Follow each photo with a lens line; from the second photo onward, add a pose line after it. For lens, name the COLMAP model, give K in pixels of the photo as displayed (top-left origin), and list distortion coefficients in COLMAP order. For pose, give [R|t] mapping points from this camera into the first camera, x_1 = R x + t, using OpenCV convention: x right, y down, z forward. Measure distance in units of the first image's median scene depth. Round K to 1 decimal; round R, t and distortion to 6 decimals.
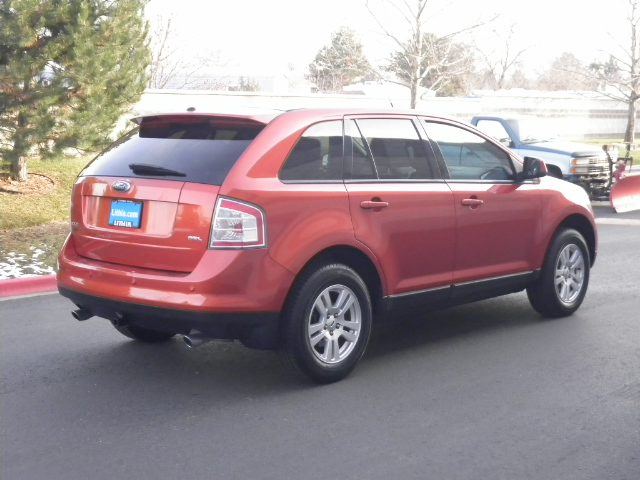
lens RADIAL K [[988.7, 0, 320.0], [0, 988.7, 240.0], [0, 0, 1]] dist [0.265089, -0.019313]
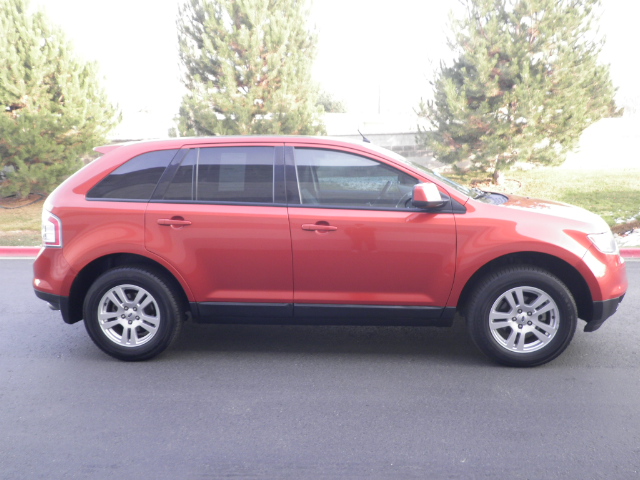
lens RADIAL K [[559.3, 0, 320.0], [0, 559.3, 240.0], [0, 0, 1]] dist [0.085720, 0.001679]
pose [[0.596660, 0.114000, -0.794356, 0.675327], [-0.072323, 0.993469, 0.088251, -0.085028], [0.799229, 0.004794, 0.601008, 0.726117]]
